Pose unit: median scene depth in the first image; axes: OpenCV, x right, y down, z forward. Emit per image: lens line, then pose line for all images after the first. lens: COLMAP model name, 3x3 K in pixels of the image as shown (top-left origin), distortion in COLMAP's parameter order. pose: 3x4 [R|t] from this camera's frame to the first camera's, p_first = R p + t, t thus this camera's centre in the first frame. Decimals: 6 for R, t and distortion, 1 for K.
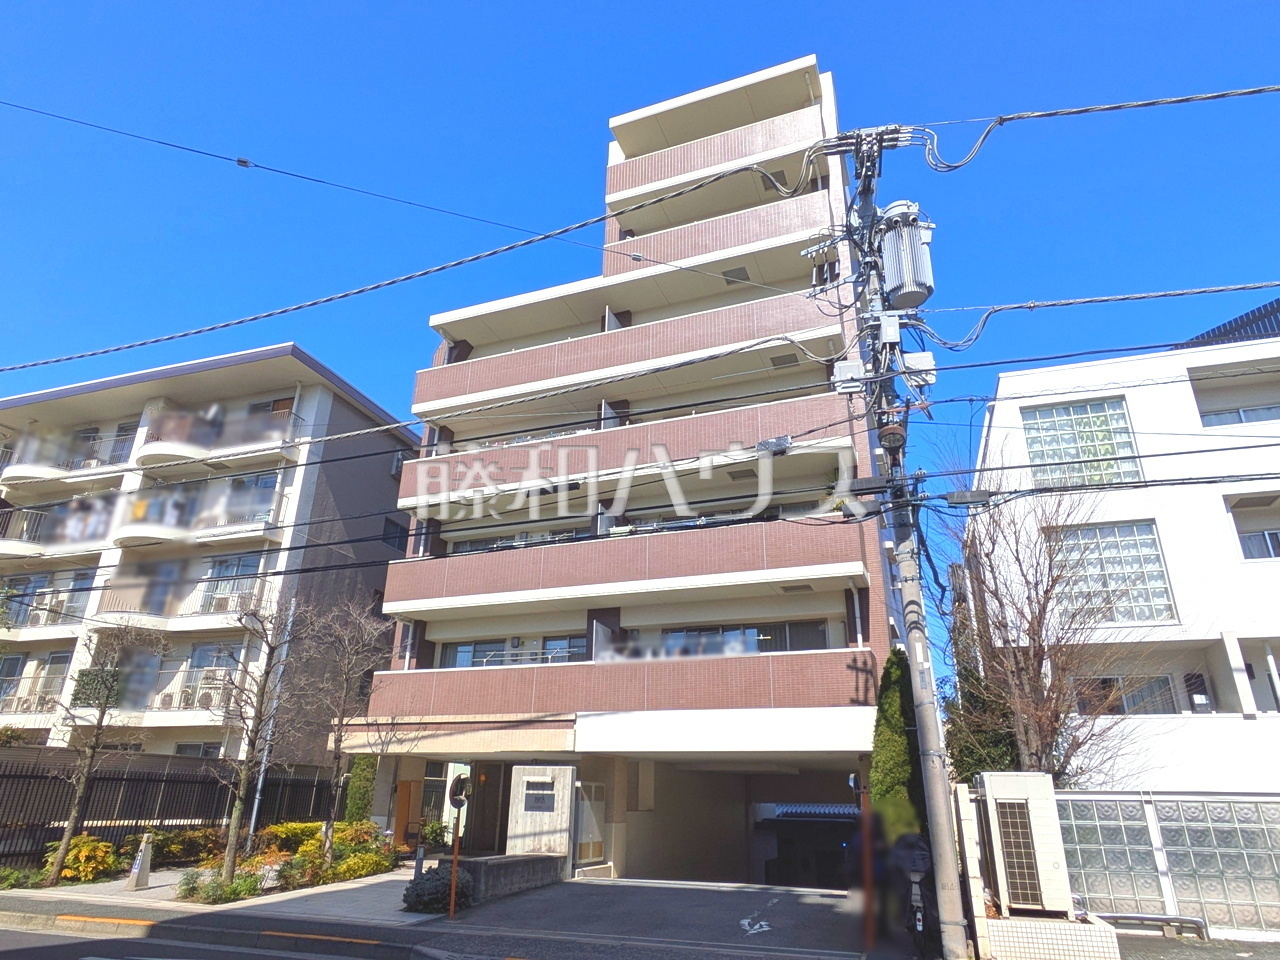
lens RADIAL K [[777.4, 0, 635.9], [0, 777.4, 484.1], [0, 0, 1]] dist [-0.003438, 0.003285]
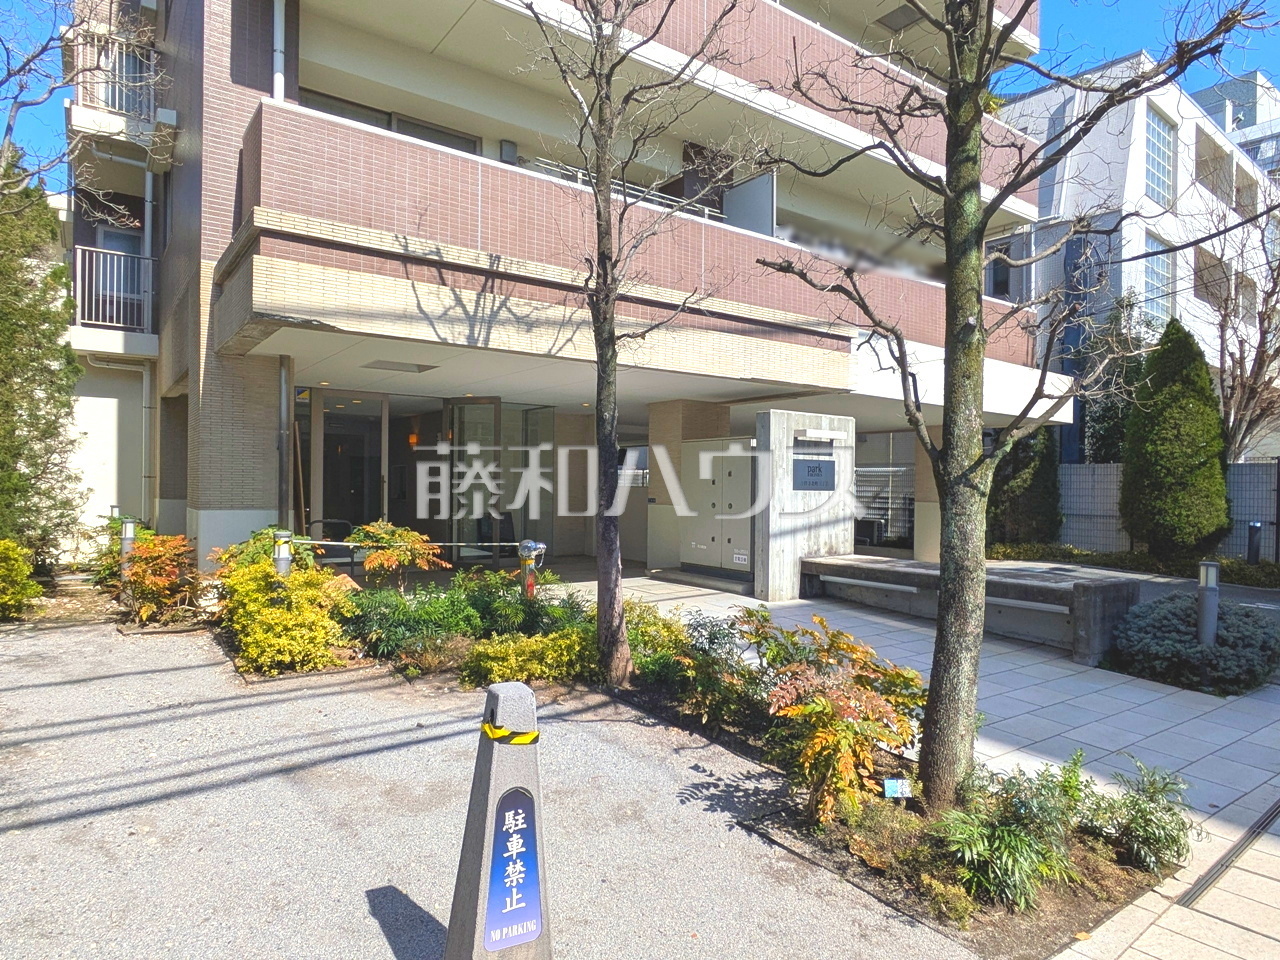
lens RADIAL K [[777.4, 0, 642.5], [0, 777.4, 484.3], [0, 0, 1]] dist [-0.003438, 0.003285]
pose [[0.533154, -0.010597, 0.845952, -0.599243], [-0.320580, 0.922823, 0.213603, 0.309033], [-0.782928, -0.385079, 0.488609, 0.754631]]
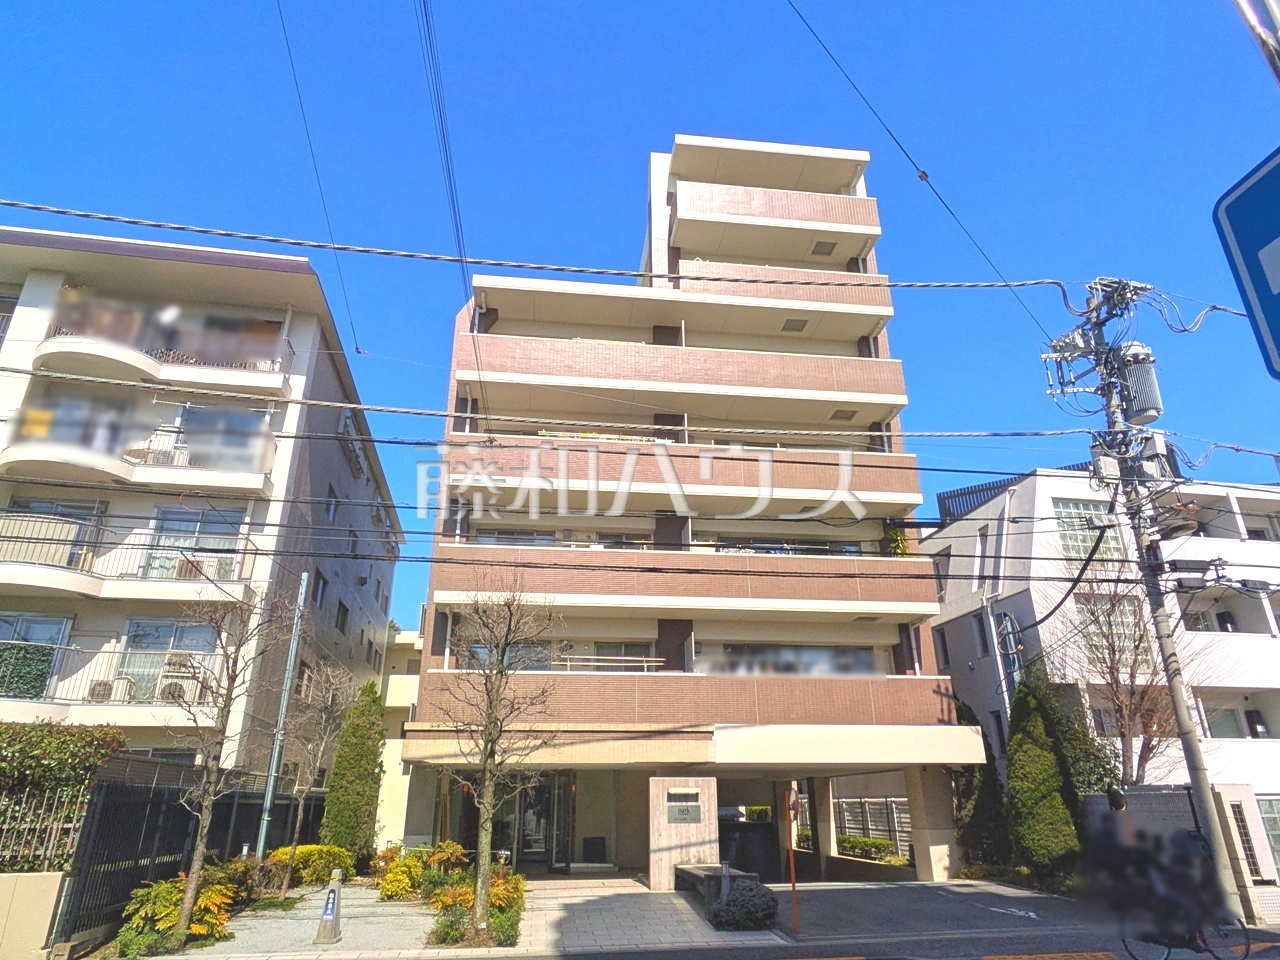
lens RADIAL K [[777.4, 0, 641.3], [0, 777.4, 484.8], [0, 0, 1]] dist [-0.003438, 0.003285]
pose [[0.876203, 0.162757, 0.453629, -0.633759], [-0.161427, 0.985992, -0.041961, 0.040701], [-0.454104, -0.036461, 0.890202, 0.141464]]
